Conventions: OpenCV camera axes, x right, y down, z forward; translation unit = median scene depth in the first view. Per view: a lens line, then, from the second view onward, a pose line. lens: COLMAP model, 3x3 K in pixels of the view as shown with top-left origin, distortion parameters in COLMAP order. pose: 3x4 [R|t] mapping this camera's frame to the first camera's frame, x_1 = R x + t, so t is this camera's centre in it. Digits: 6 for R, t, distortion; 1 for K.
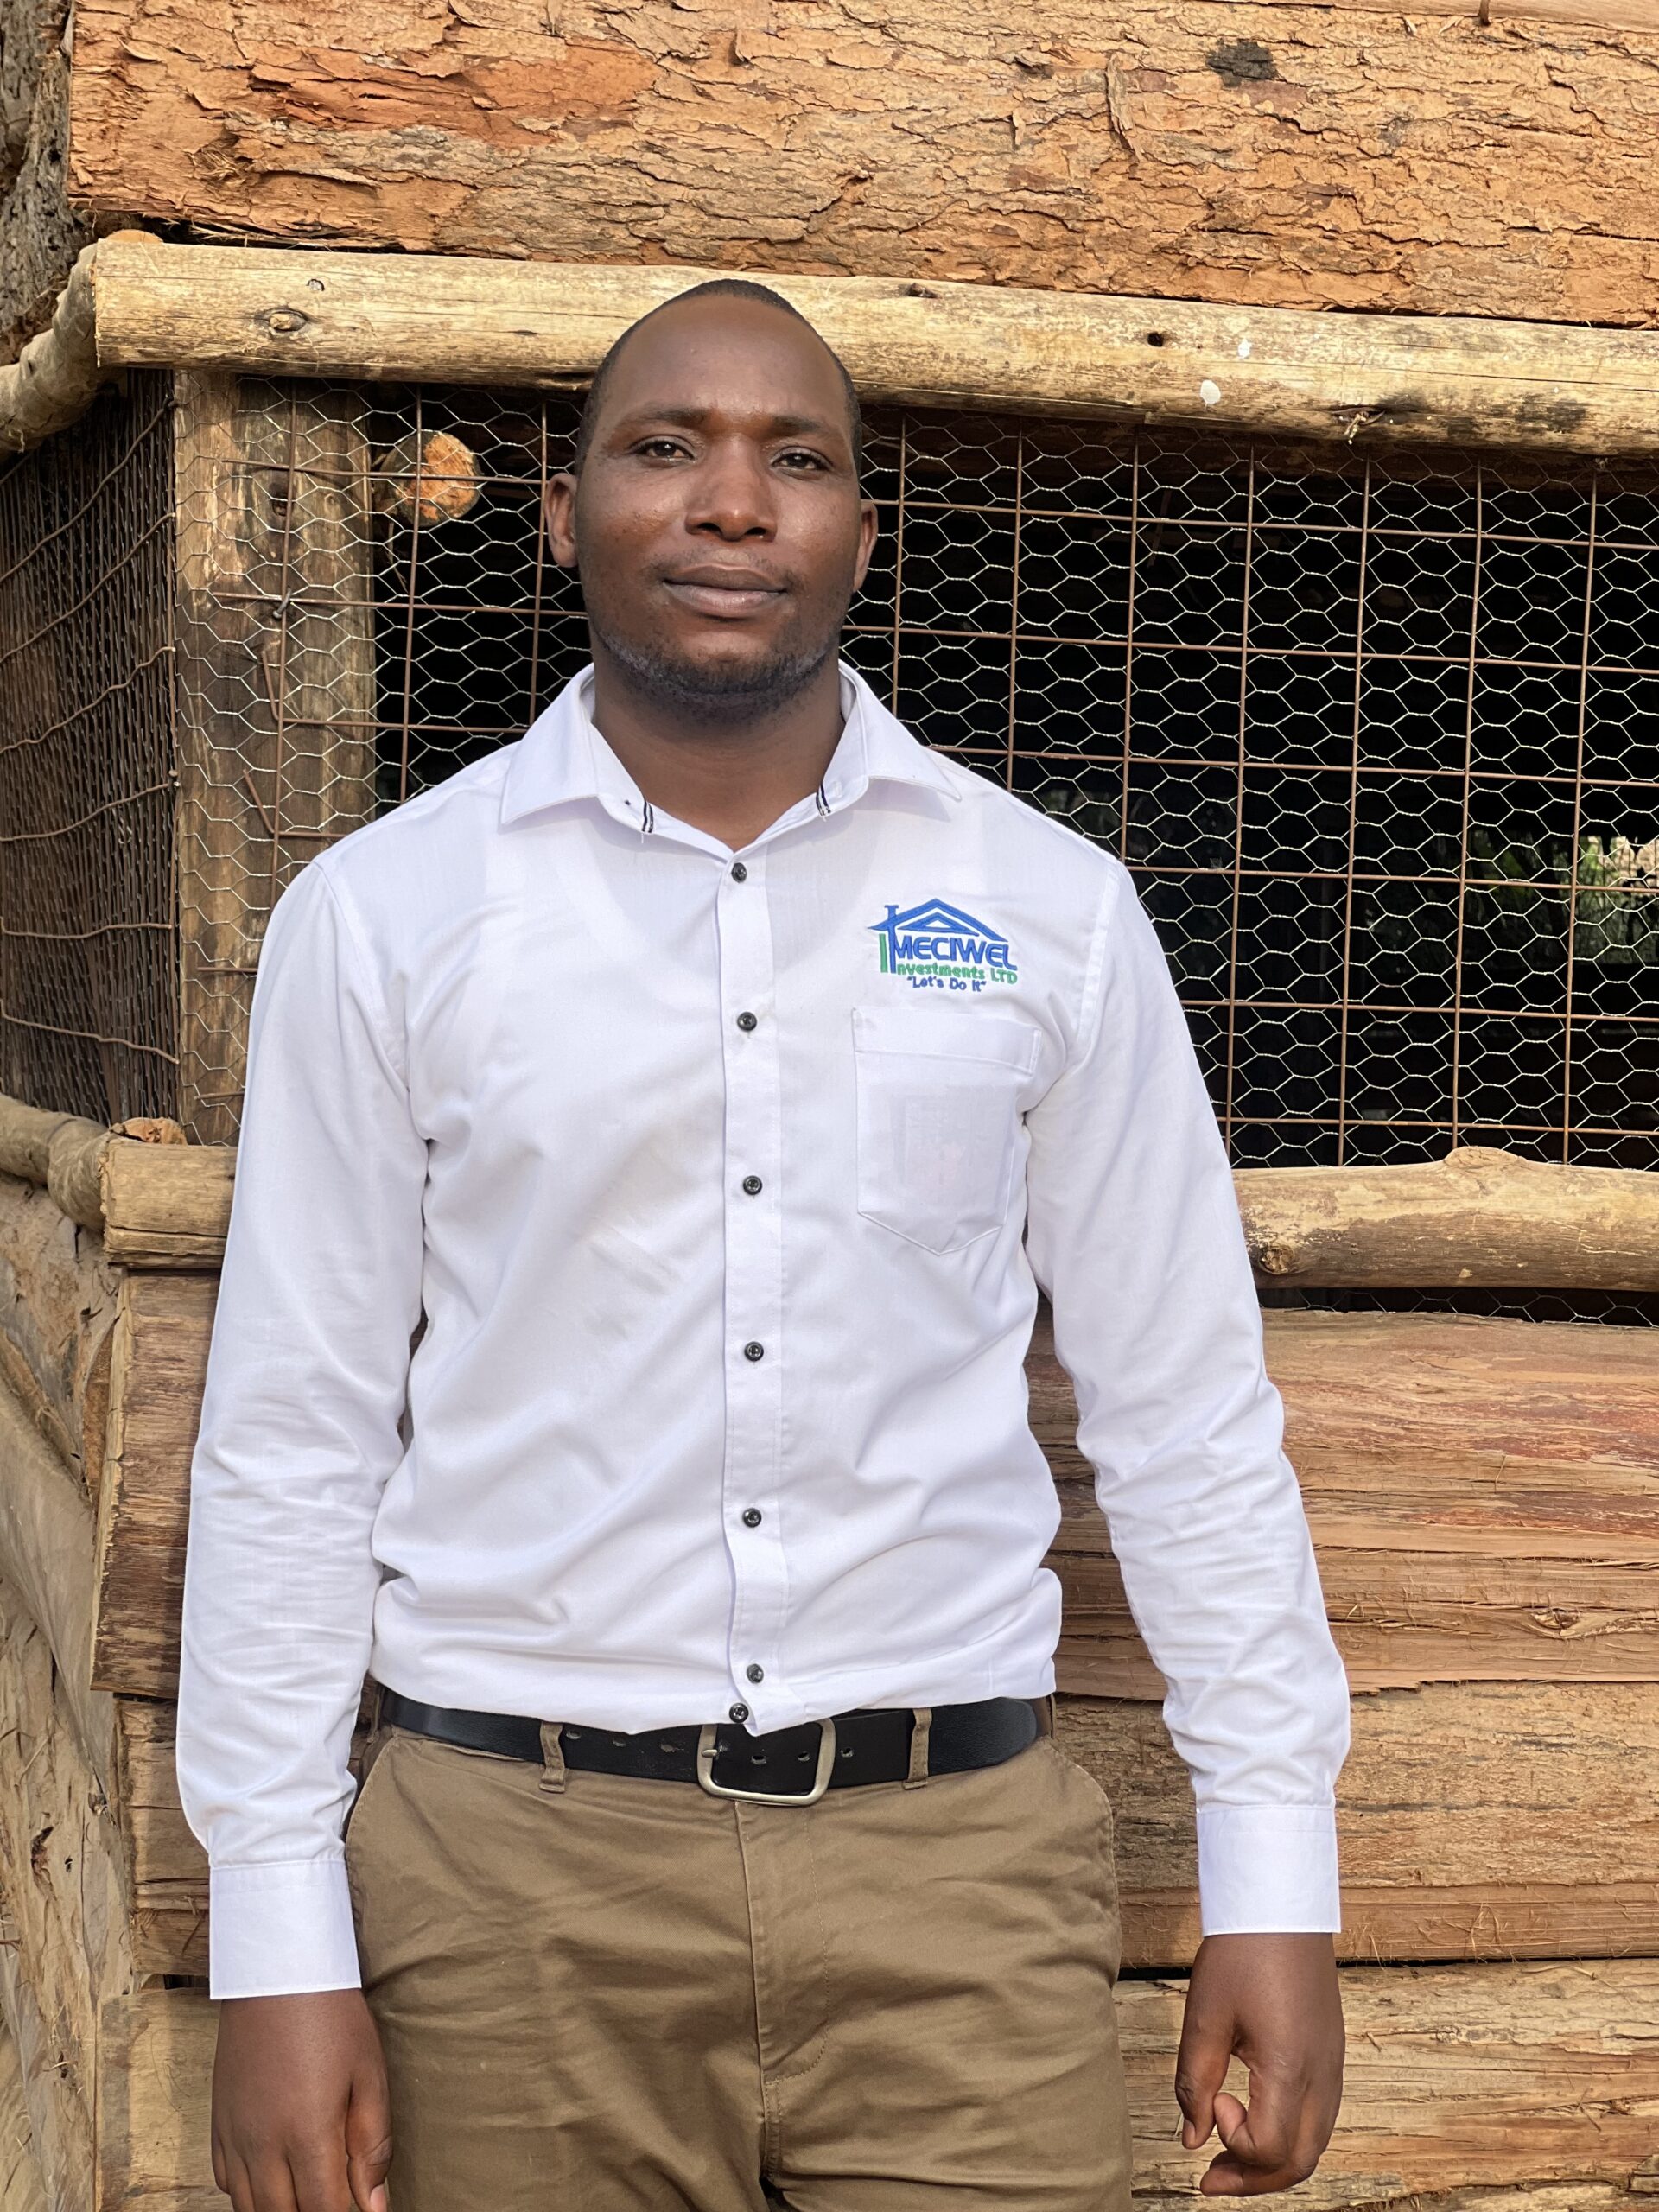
lens RADIAL K [[4938.1, 0, 796.5], [0, 4938.1, 1046.1], [0, 0, 1]] dist [0.221786, 0.000000]
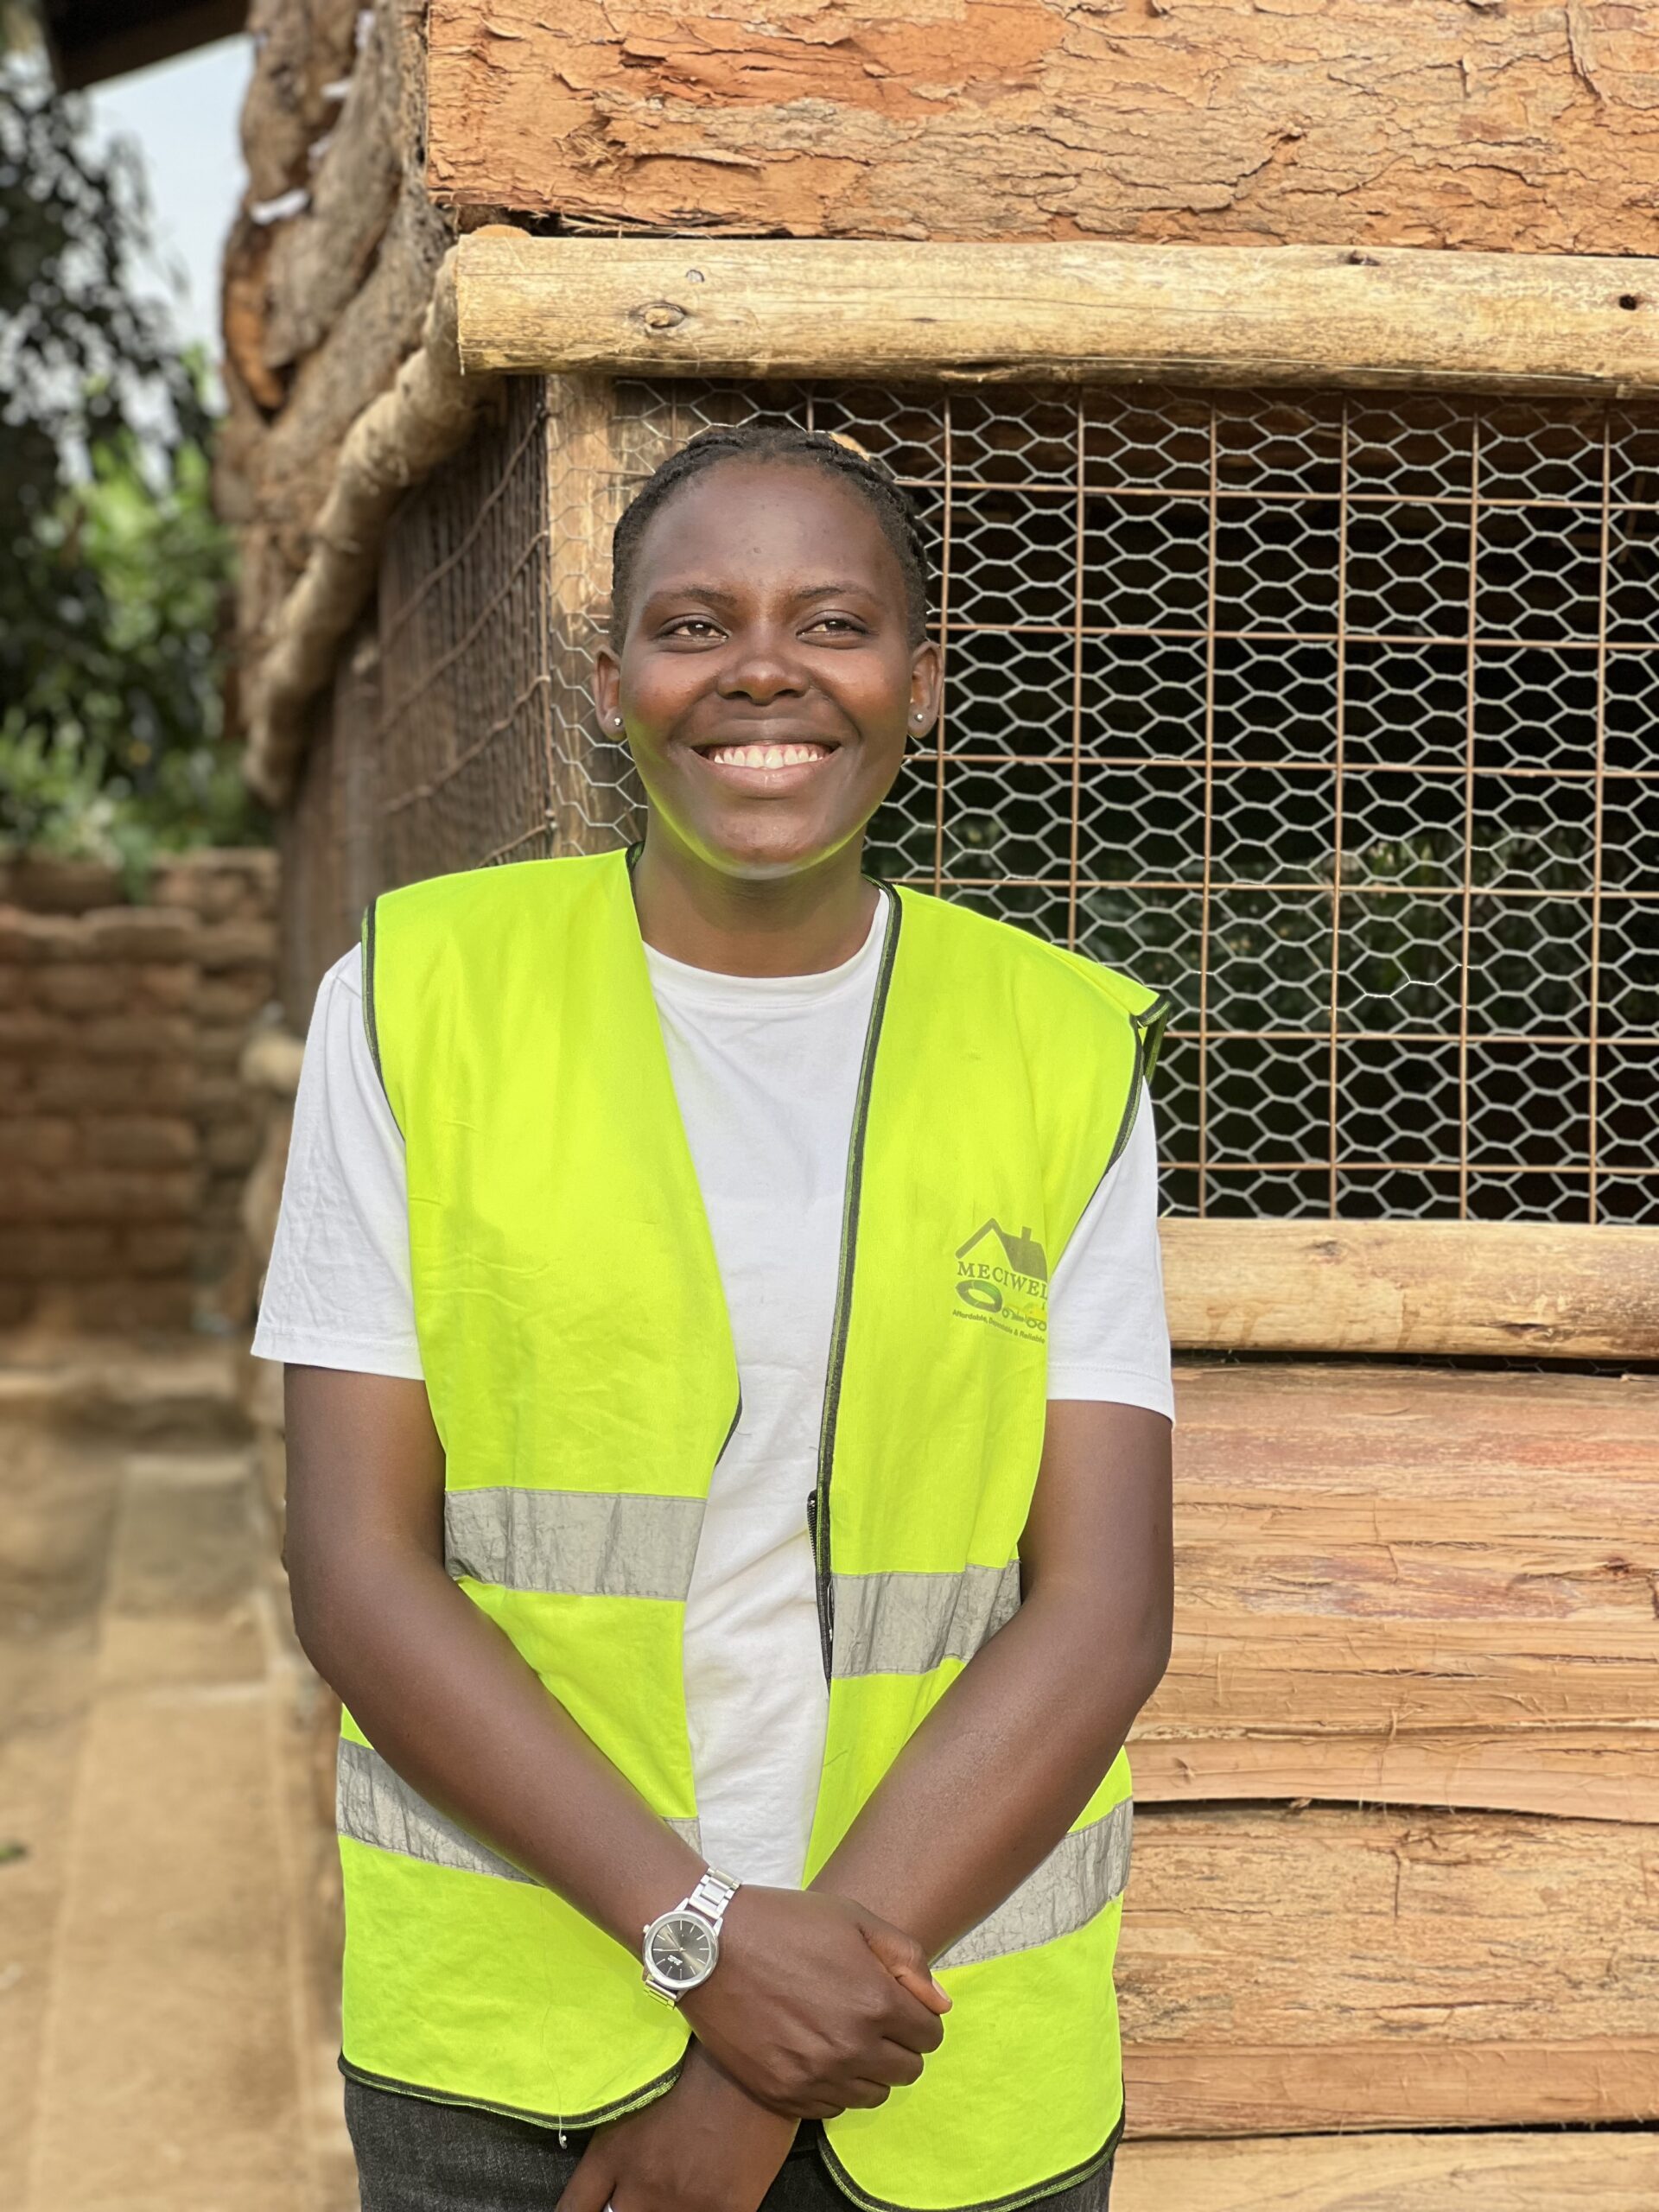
lens RADIAL K [[4938.1, 0, 793.5], [0, 4938.1, 1049.1], [0, 0, 1]] dist [0.221786, 0.000000]
pose [[0.995884, -0.019538, -0.088511, -0.000622], [0.018474, 0.999747, -0.012825, 0.001172], [0.088740, 0.011137, 0.995993, 0.091019]]
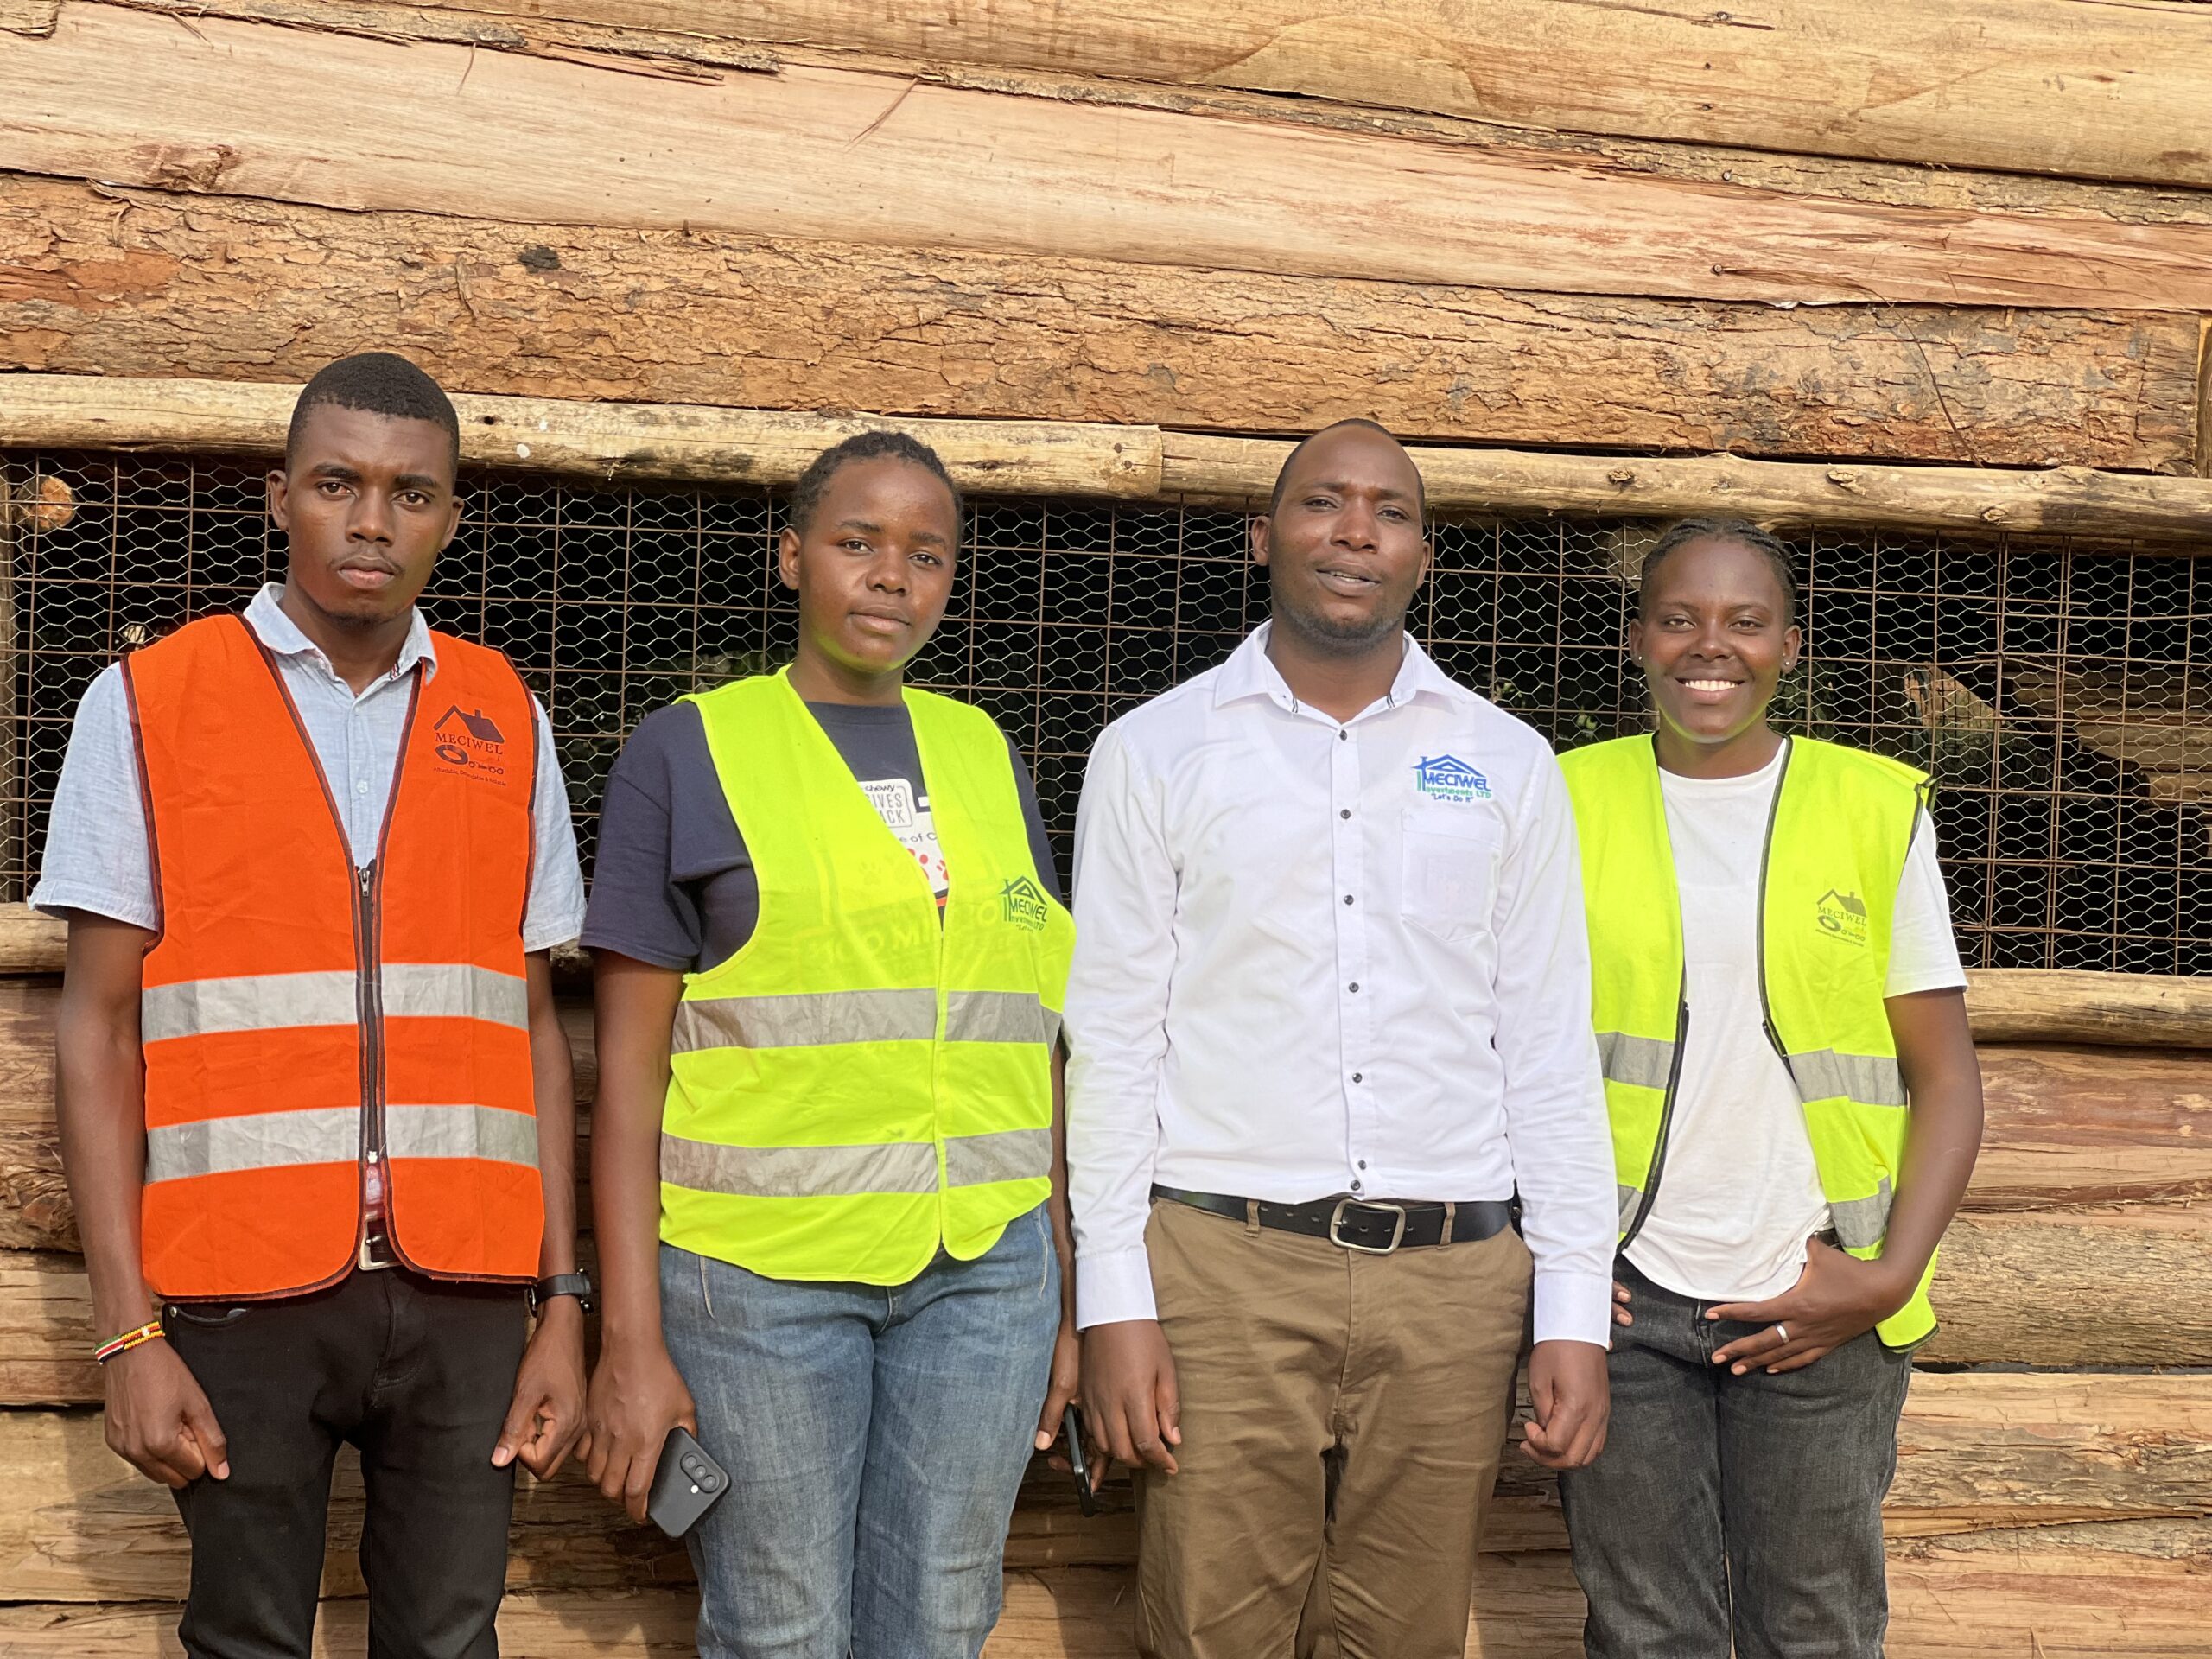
lens RADIAL K [[4938.1, 0, 1112.3], [0, 4938.1, 719.3], [0, 0, 1]] dist [0.221786, 0.000000]
pose [[0.997307, -0.007190, 0.072987, 0.161610], [0.009431, 0.999493, -0.030402, 0.013101], [-0.072732, 0.031009, 0.996869, -0.704128]]
